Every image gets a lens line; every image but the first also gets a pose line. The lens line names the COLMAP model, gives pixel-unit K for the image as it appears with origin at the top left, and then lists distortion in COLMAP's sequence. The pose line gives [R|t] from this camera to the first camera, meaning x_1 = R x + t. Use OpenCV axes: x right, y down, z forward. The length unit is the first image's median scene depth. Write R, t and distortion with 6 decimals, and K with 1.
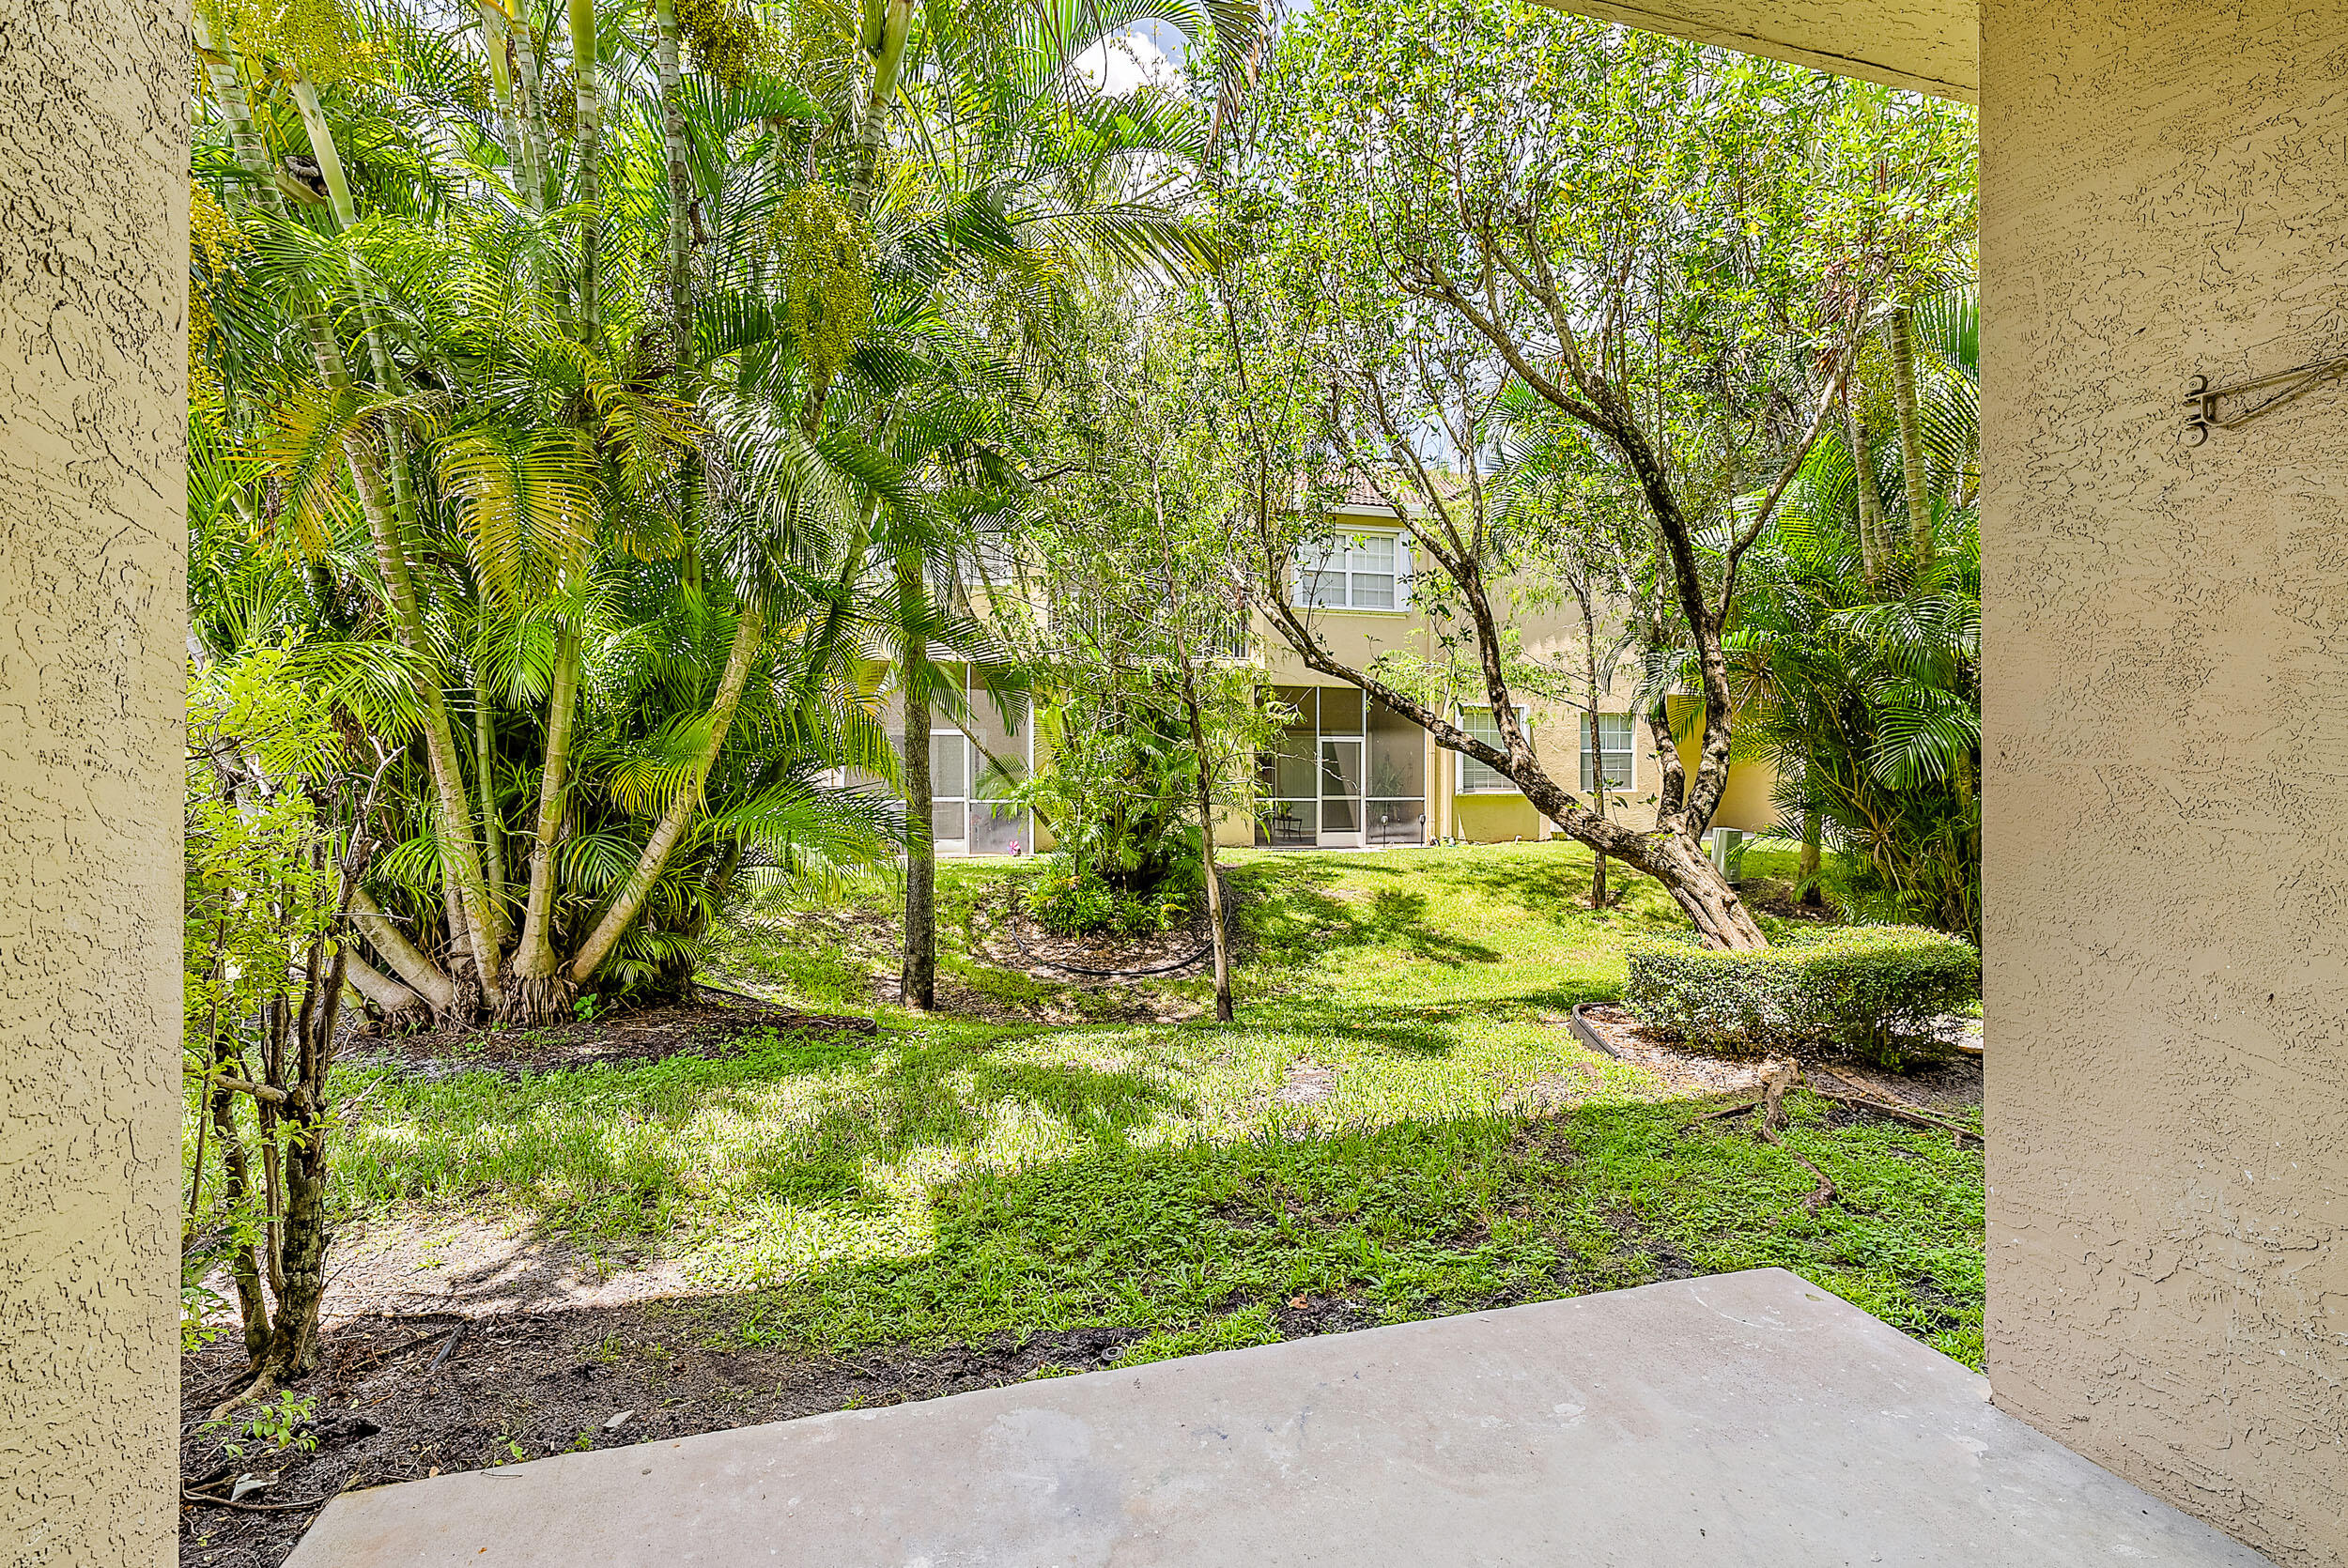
lens RADIAL K [[1056.5, 0, 1173.8], [0, 1056.5, 786.5], [0, 0, 1]] dist [0.002844, -0.000122]
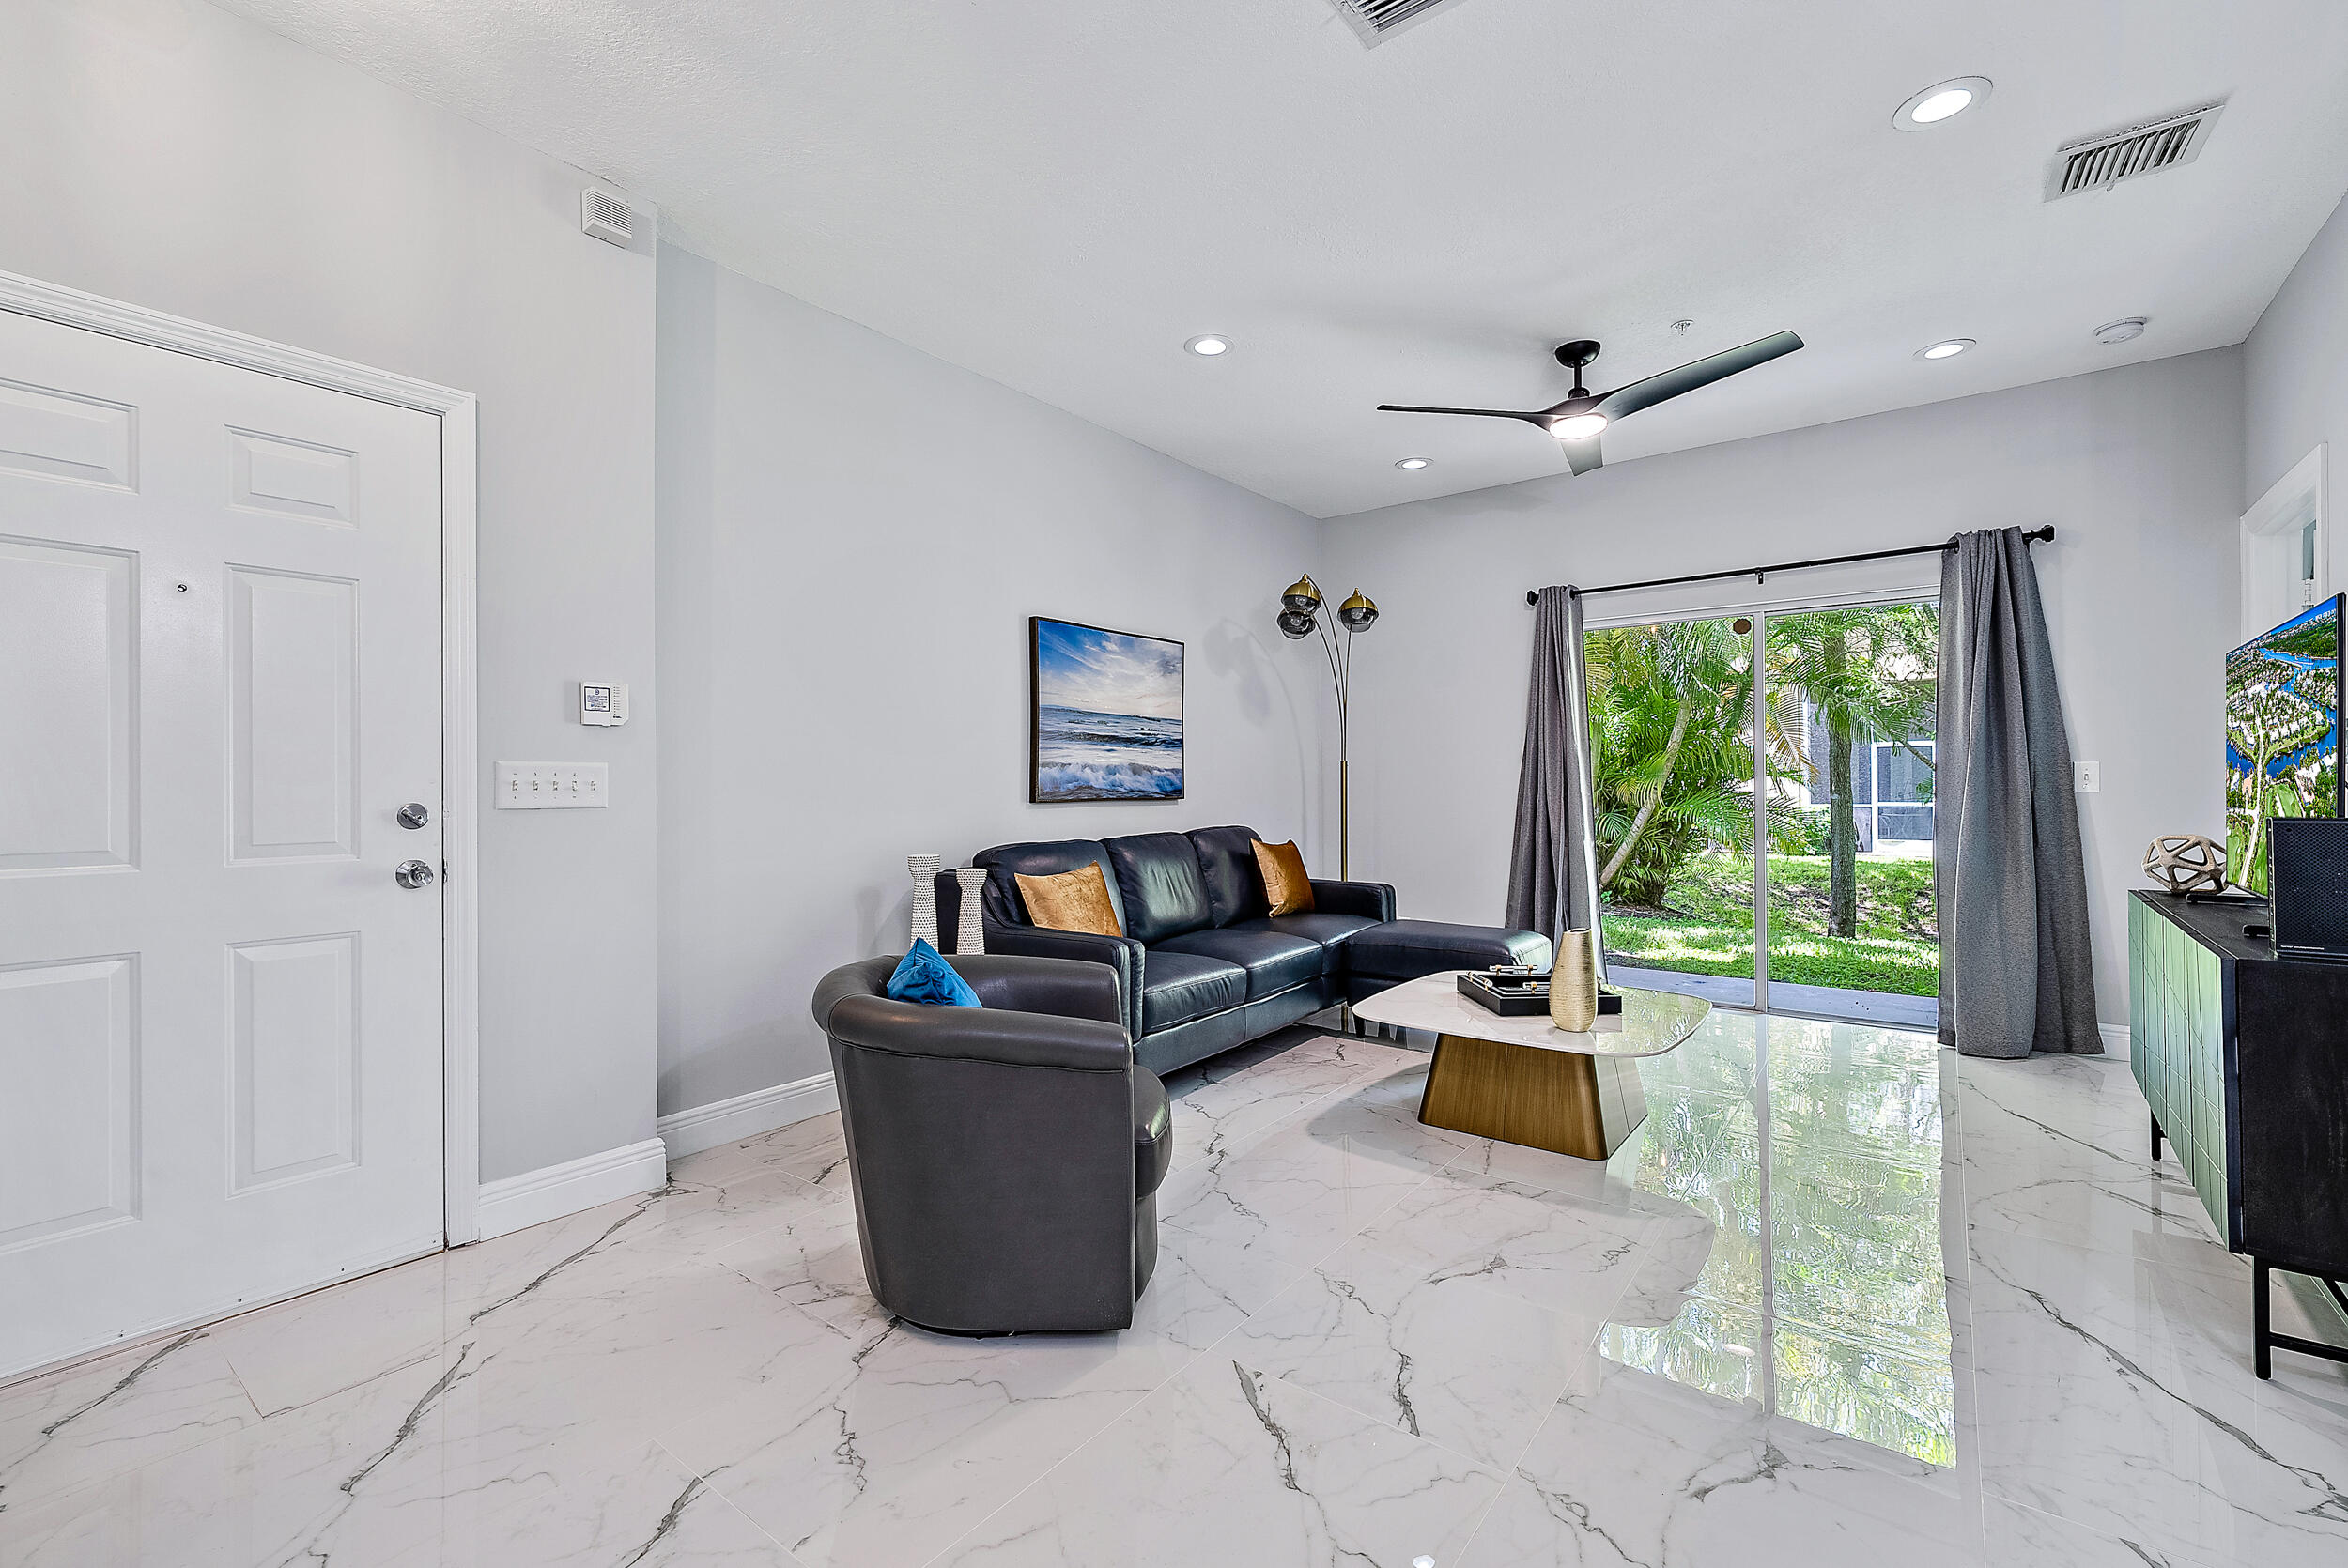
lens RADIAL K [[1009.0, 0, 1174.0], [0, 1009.0, 784.0], [0, 0, 1]] dist [0.000453, 0.000253]
pose [[0.607756, -0.011621, -0.794039, 0.481919], [0.000412, 0.999897, -0.014319, 0.013829], [0.794124, 0.008375, 0.607698, -0.842237]]
